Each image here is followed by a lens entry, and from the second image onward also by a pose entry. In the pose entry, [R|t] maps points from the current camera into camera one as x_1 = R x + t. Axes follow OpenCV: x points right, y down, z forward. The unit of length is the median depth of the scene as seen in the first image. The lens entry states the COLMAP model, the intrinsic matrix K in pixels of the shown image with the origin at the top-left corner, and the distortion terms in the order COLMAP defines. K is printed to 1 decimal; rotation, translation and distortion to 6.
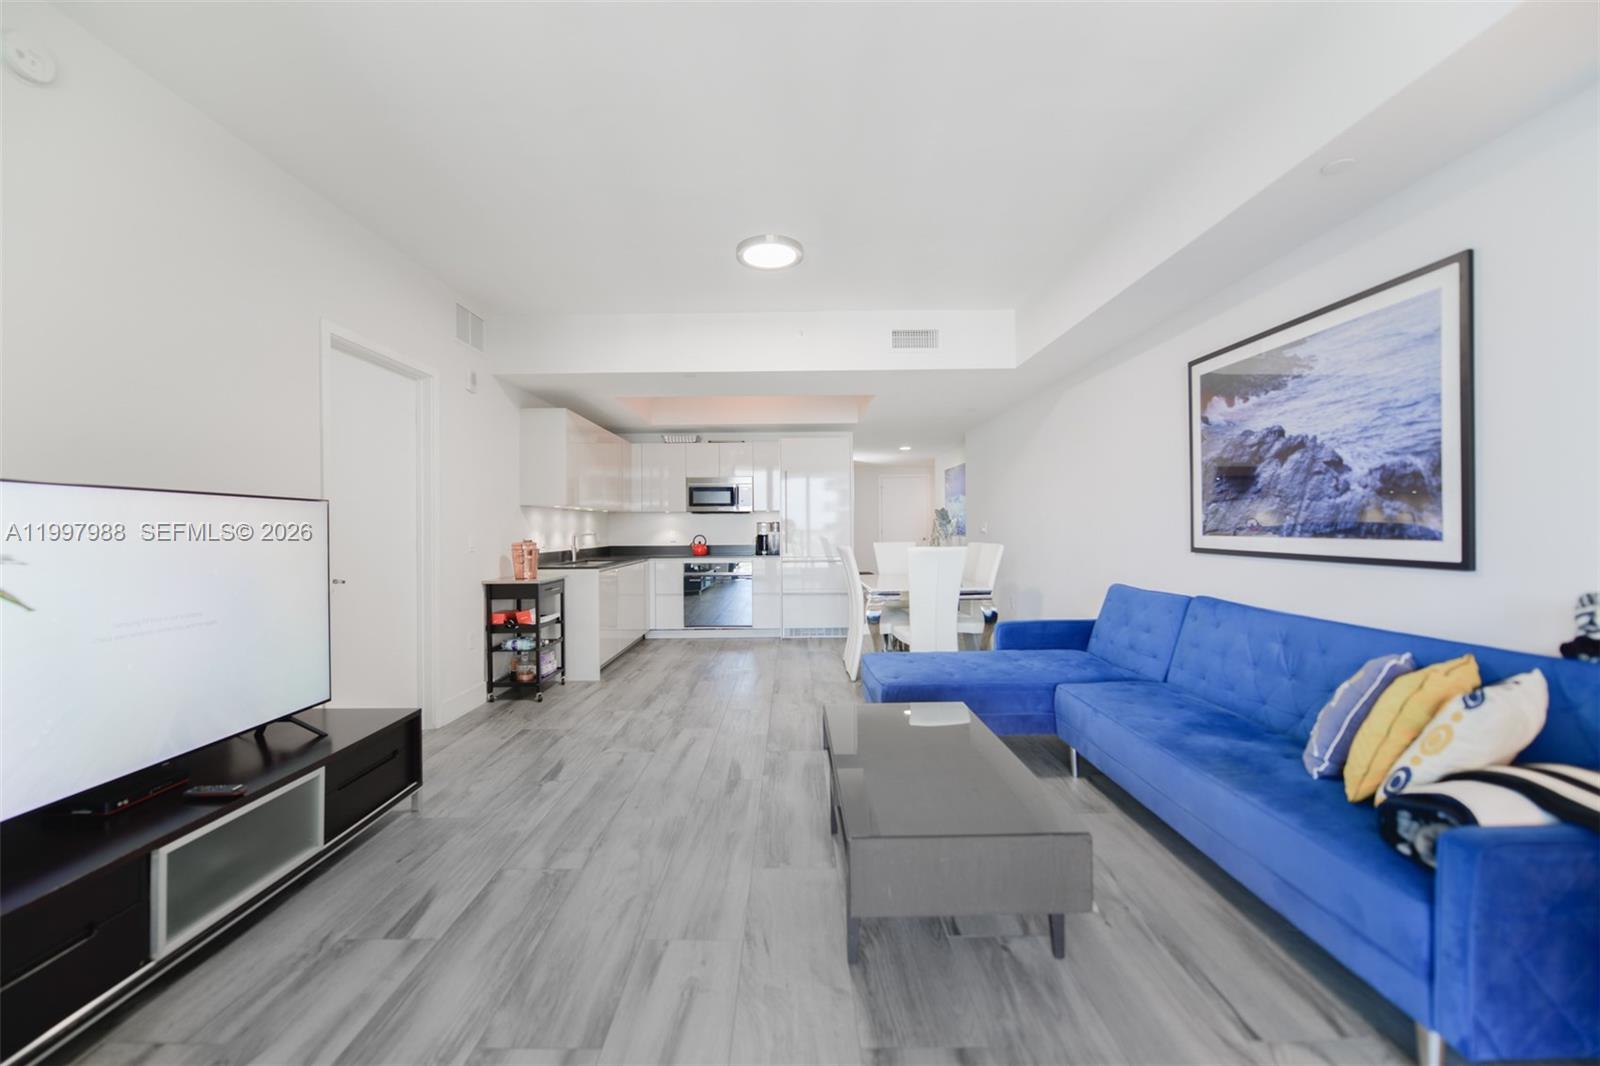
lens RADIAL K [[622.6, 0, 797.4], [0, 622.6, 529.2], [0, 0, 1]] dist [0.007105, -0.000059]
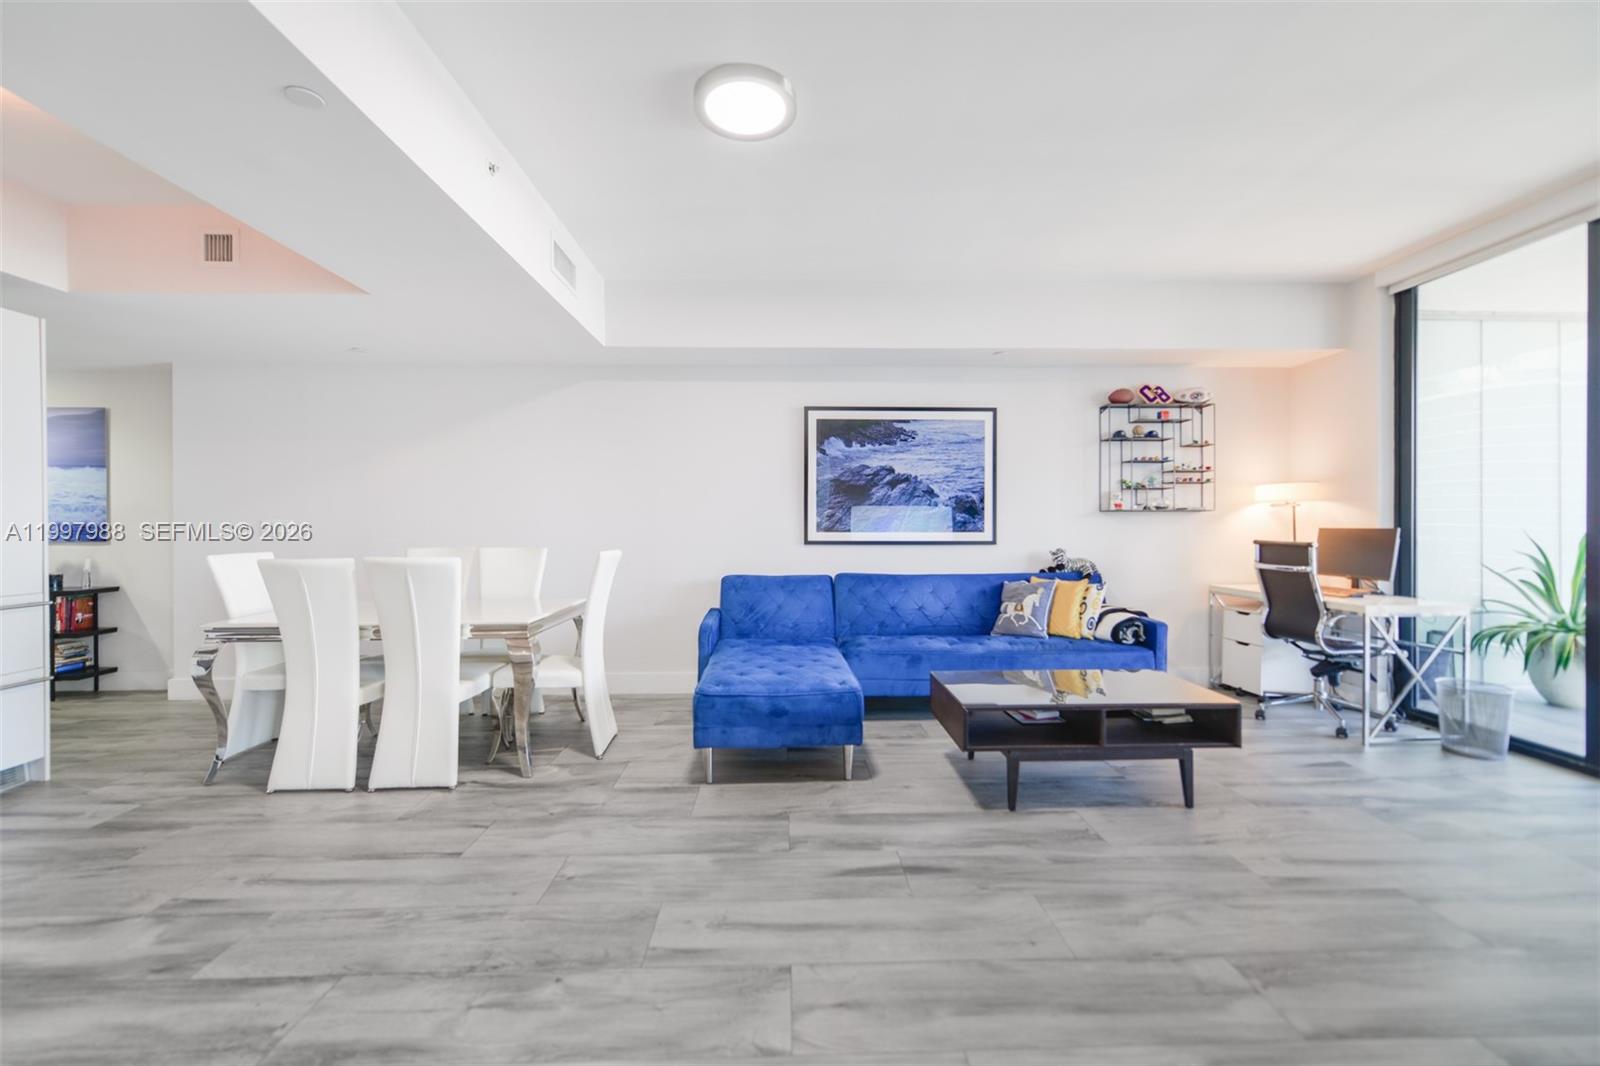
lens RADIAL K [[638.4, 0, 782.6], [0, 638.4, 532.9], [0, 0, 1]] dist [0.002738, -0.000076]
pose [[-0.002192, -0.000722, 0.999997, -0.790761], [0.005784, 0.999983, 0.000734, 0.010013], [-0.999981, 0.005786, -0.002188, 1.072630]]
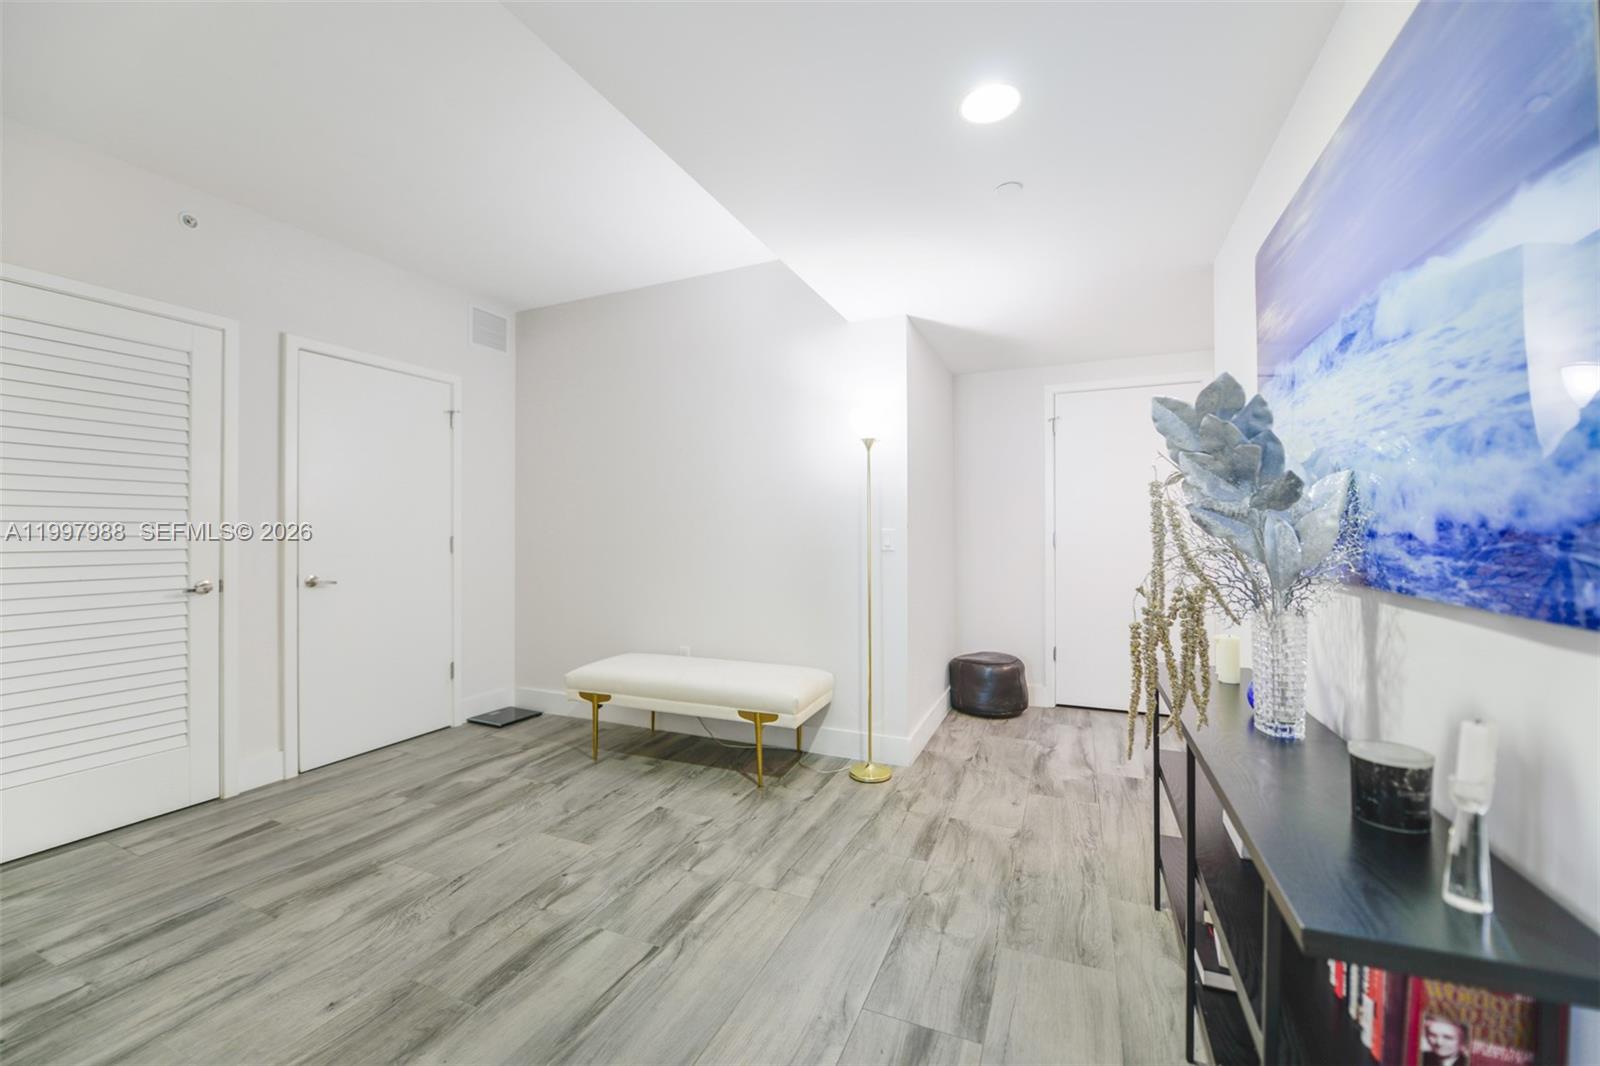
lens RADIAL K [[643.4, 0, 798.9], [0, 643.4, 529.2], [0, 0, 1]] dist [-0.001241, -0.009257]
pose [[0.913718, 0.004843, -0.406321, 0.585232], [-0.008184, 0.999945, -0.006485, -0.011049], [0.406267, 0.009251, 0.913708, 2.380329]]
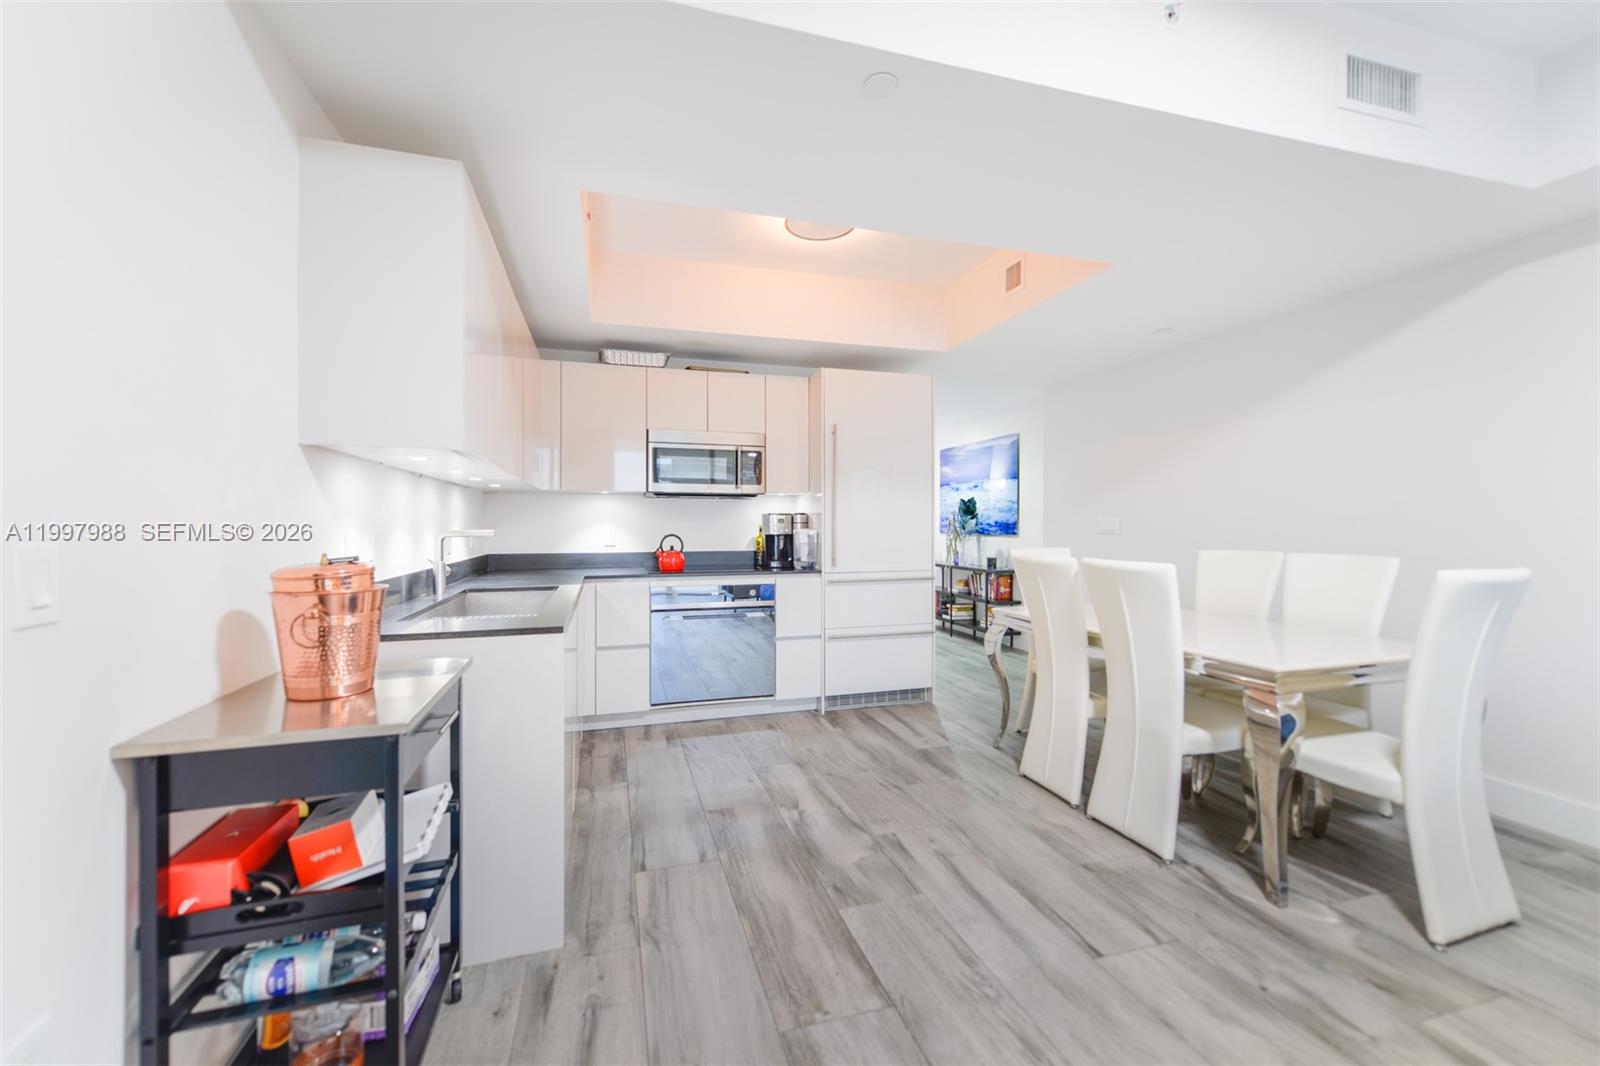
lens RADIAL K [[622.6, 0, 797.4], [0, 622.6, 529.2], [0, 0, 1]] dist [0.007105, -0.000059]
pose [[0.960407, 0.007012, 0.278511, -0.463171], [-0.007556, 0.999971, 0.000878, 0.007585], [-0.278497, -0.002947, 0.960433, 0.995047]]
